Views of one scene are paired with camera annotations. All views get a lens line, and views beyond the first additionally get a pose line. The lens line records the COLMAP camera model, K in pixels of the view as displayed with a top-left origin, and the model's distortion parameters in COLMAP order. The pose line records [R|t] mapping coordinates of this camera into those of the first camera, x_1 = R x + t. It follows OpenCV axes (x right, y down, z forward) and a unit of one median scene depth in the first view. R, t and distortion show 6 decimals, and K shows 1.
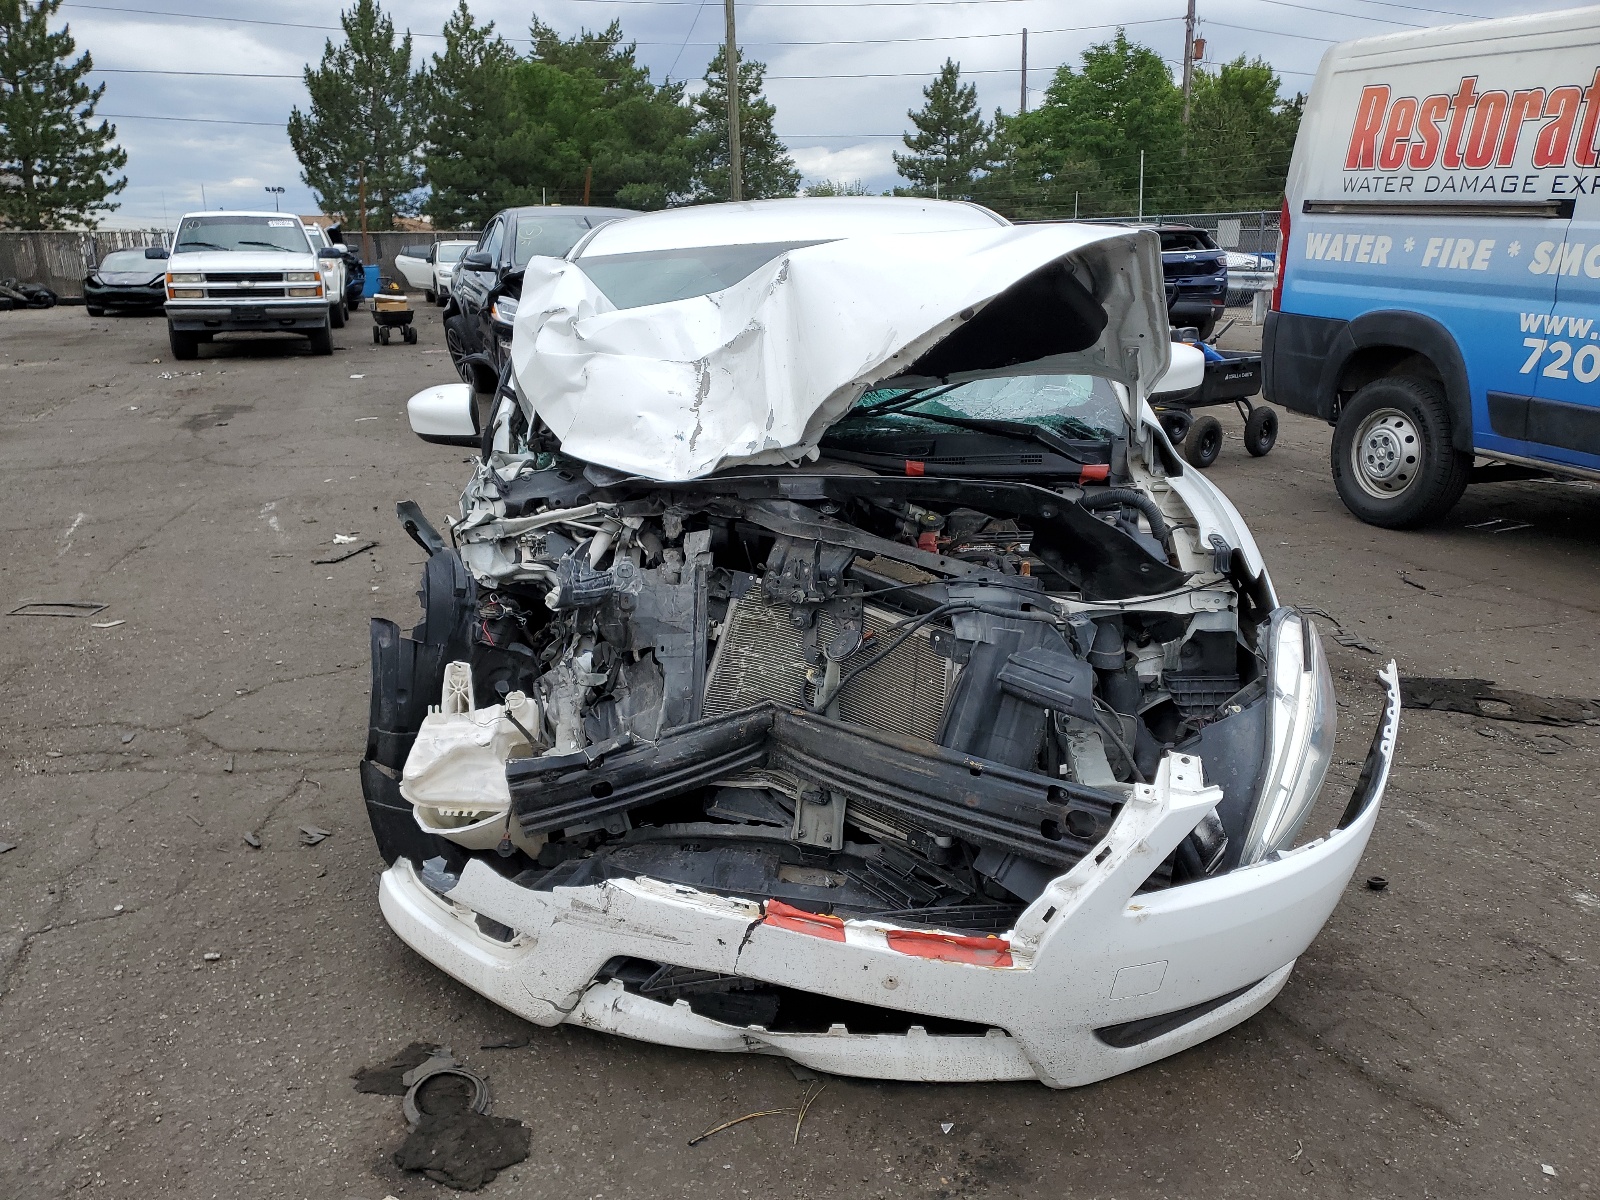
lens RADIAL K [[1236.4, 0, 754.3], [0, 1236.4, 634.5], [0, 0, 1]] dist [0.023751, -0.029757]
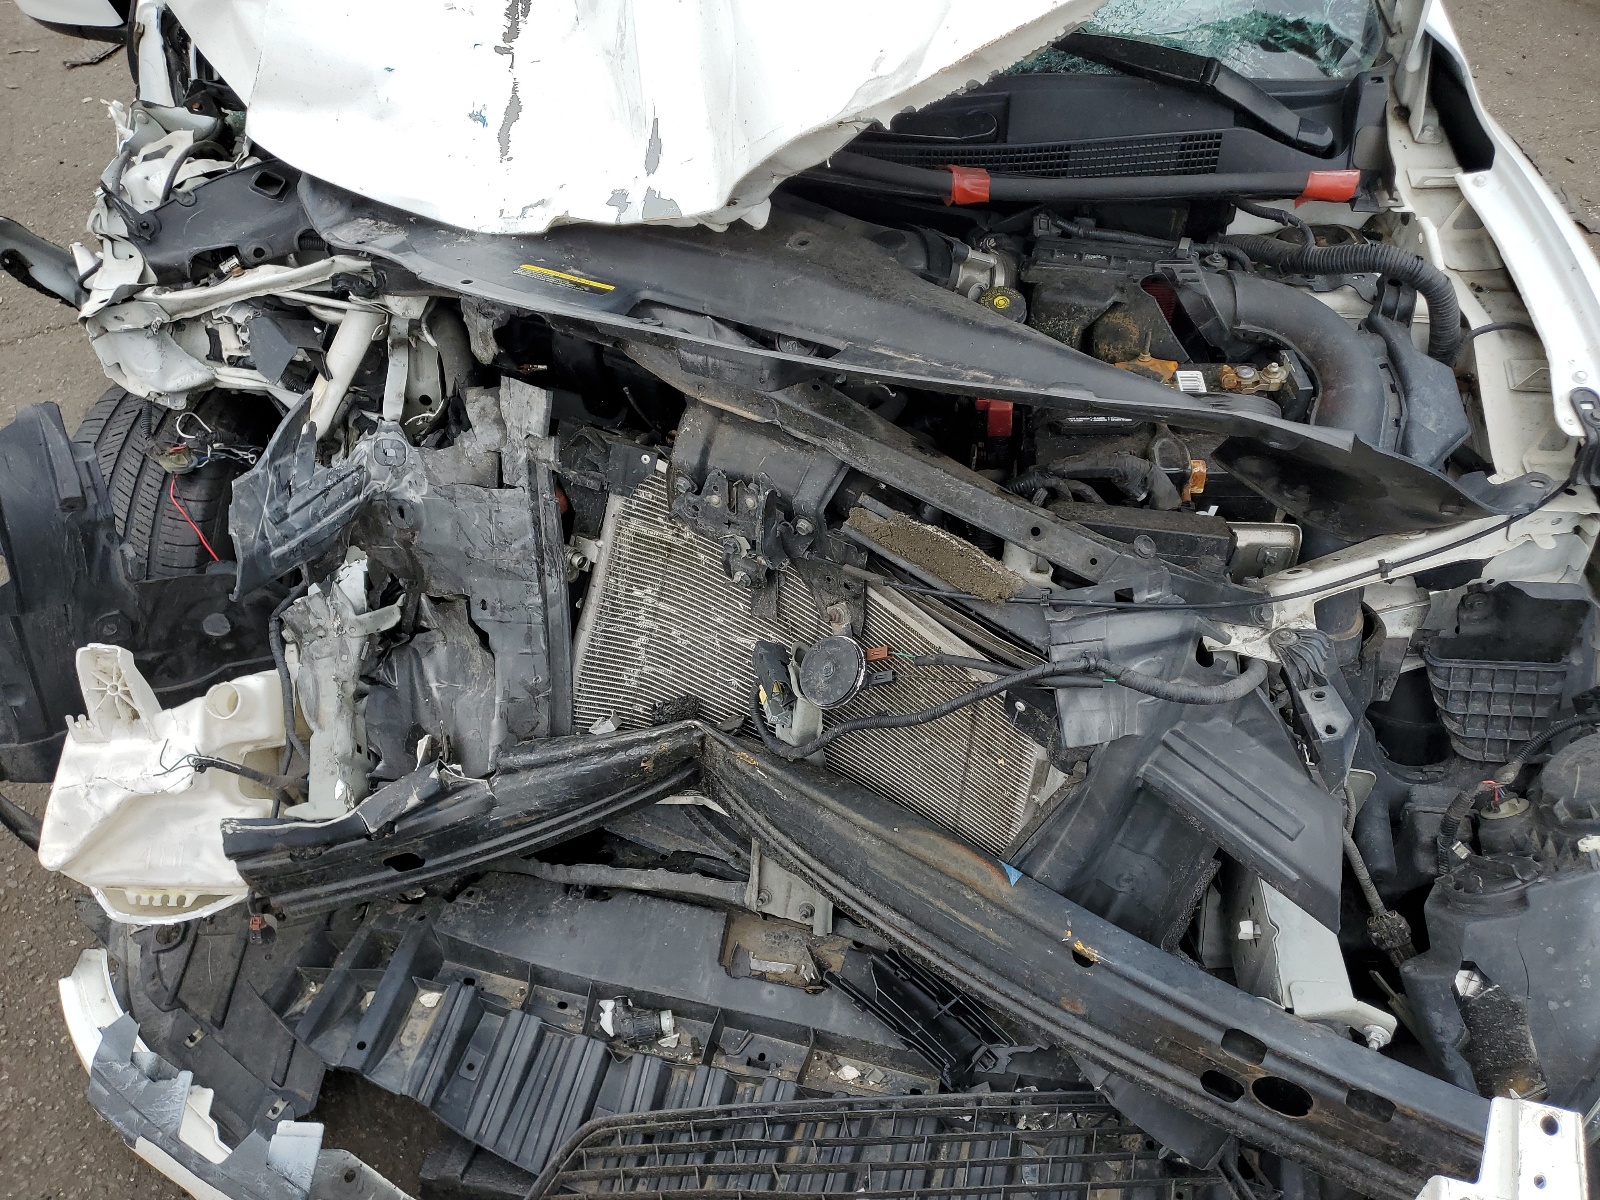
lens RADIAL K [[1278.6, 0, 800.0], [0, 1278.6, 600.0], [0, 0, 1]] dist [0.011596, -0.038529]
pose [[0.998413, -0.047416, 0.030388, 0.039973], [0.028694, 0.892576, 0.449984, -0.213288], [-0.048460, -0.448398, 0.892520, 0.470820]]
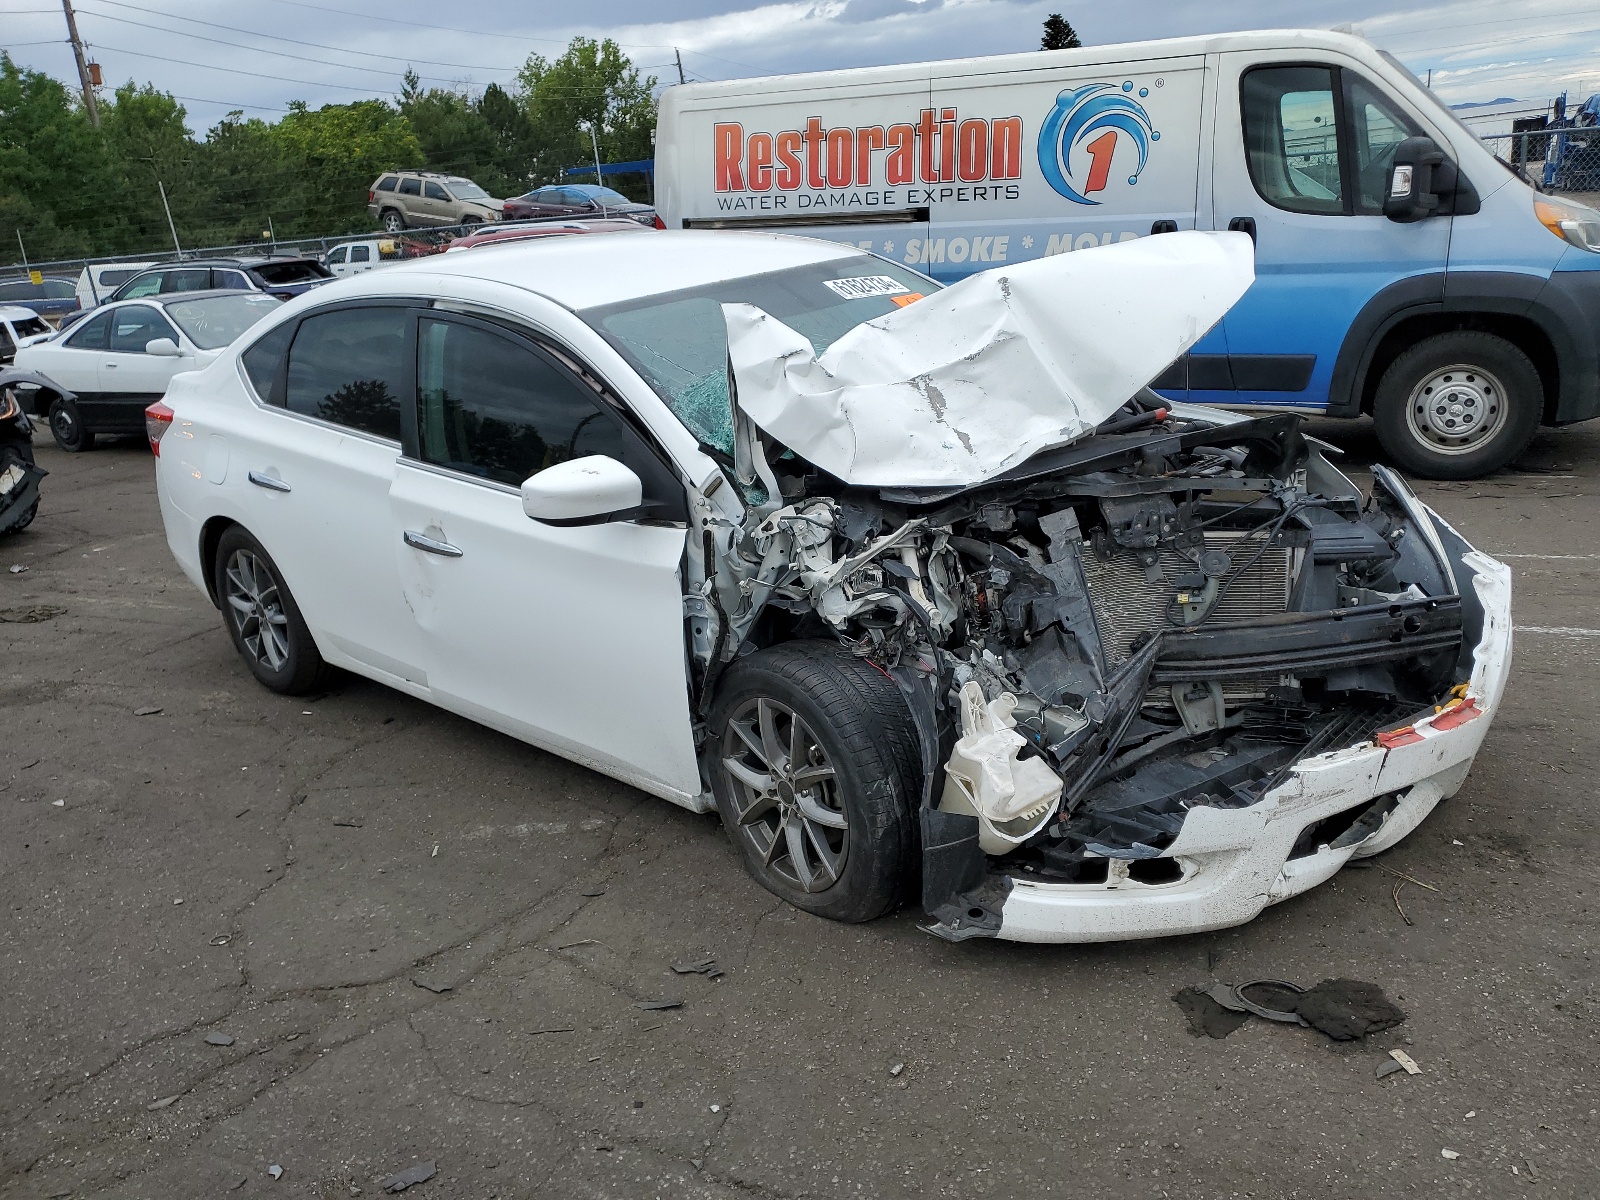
lens RADIAL K [[1278.6, 0, 800.0], [0, 1278.6, 600.0], [0, 0, 1]] dist [0.011596, -0.038529]
pose [[0.675463, -0.254841, 0.691958, -0.972603], [0.289494, 0.954689, 0.069009, -0.146940], [-0.678191, 0.153704, 0.718632, 0.292743]]
